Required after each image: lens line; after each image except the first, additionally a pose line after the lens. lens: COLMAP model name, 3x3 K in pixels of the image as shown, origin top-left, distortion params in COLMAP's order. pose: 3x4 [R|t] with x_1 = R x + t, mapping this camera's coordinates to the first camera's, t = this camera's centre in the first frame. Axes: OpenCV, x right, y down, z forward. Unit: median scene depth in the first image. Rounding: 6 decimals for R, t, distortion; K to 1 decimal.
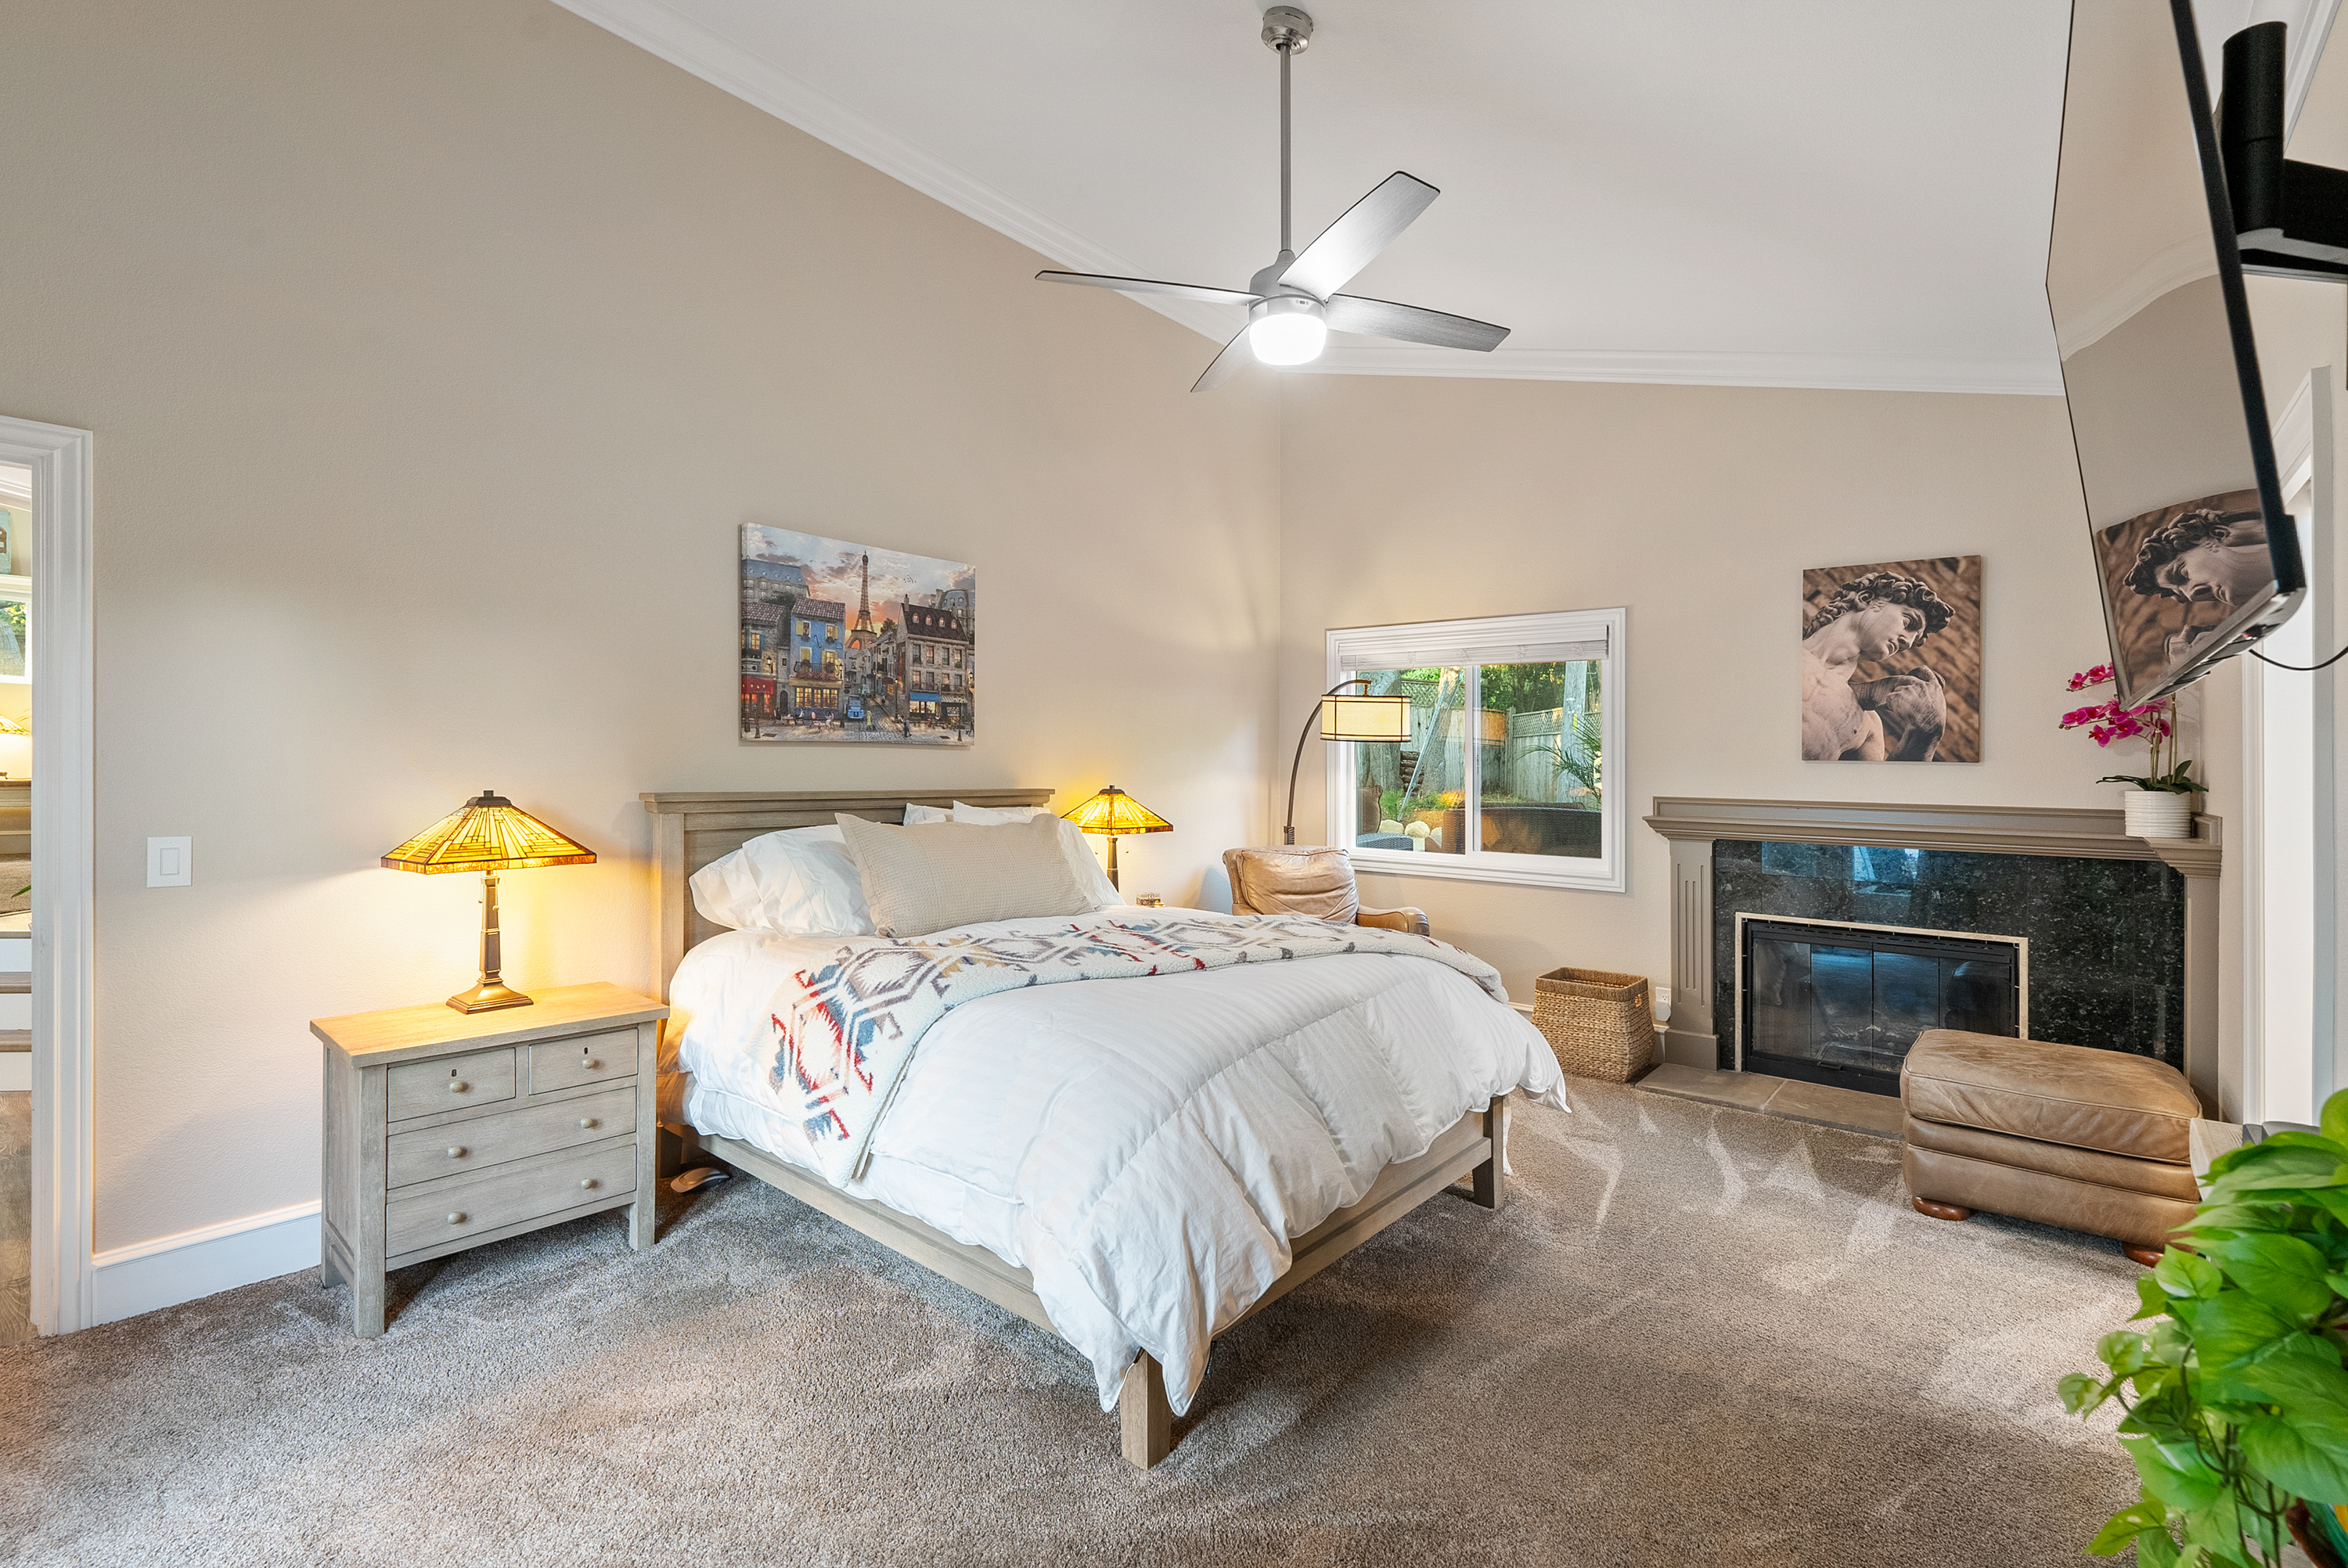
lens RADIAL K [[1036.4, 0, 1134.7], [0, 1036.4, 764.7], [0, 0, 1]] dist [-0.023940, 0.000111]
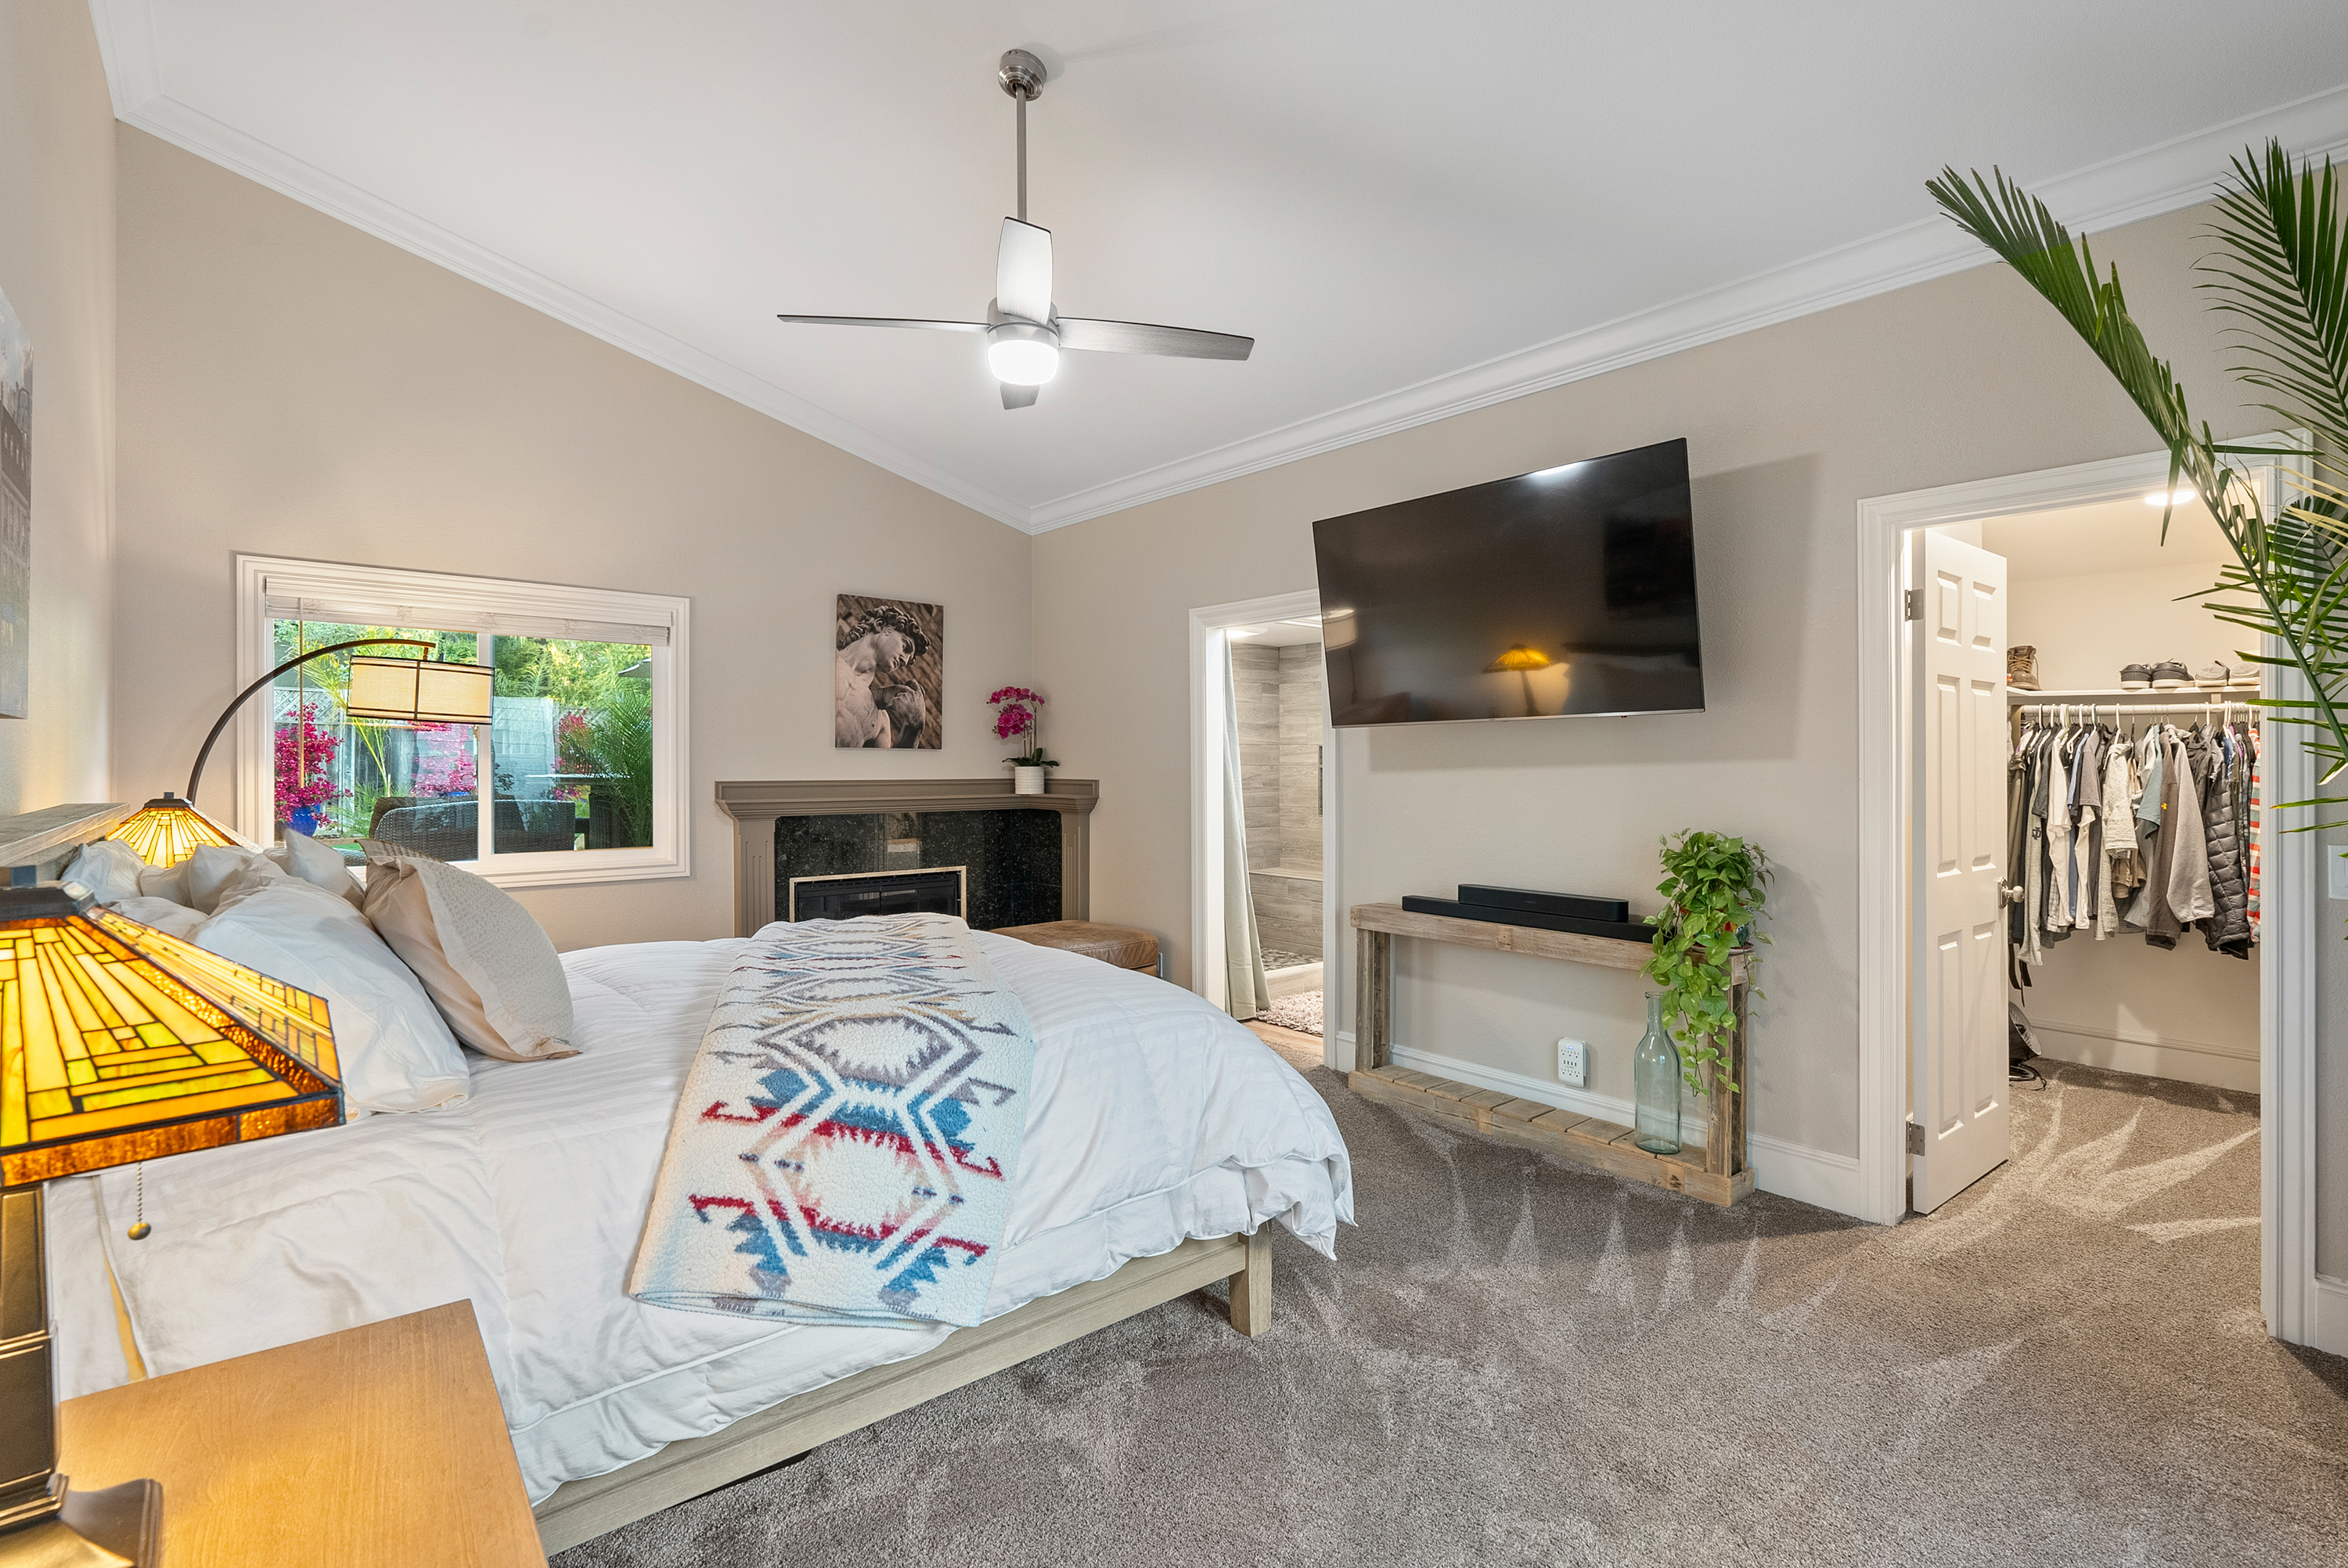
lens RADIAL K [[1065.5, 0, 1170.3], [0, 1065.5, 751.9], [0, 0, 1]] dist [-0.004045, 0.000342]
pose [[0.159091, -0.005464, 0.987249, -0.598791], [-0.000587, 0.999984, 0.005629, -0.006882], [-0.987264, -0.001475, 0.159085, 0.430389]]
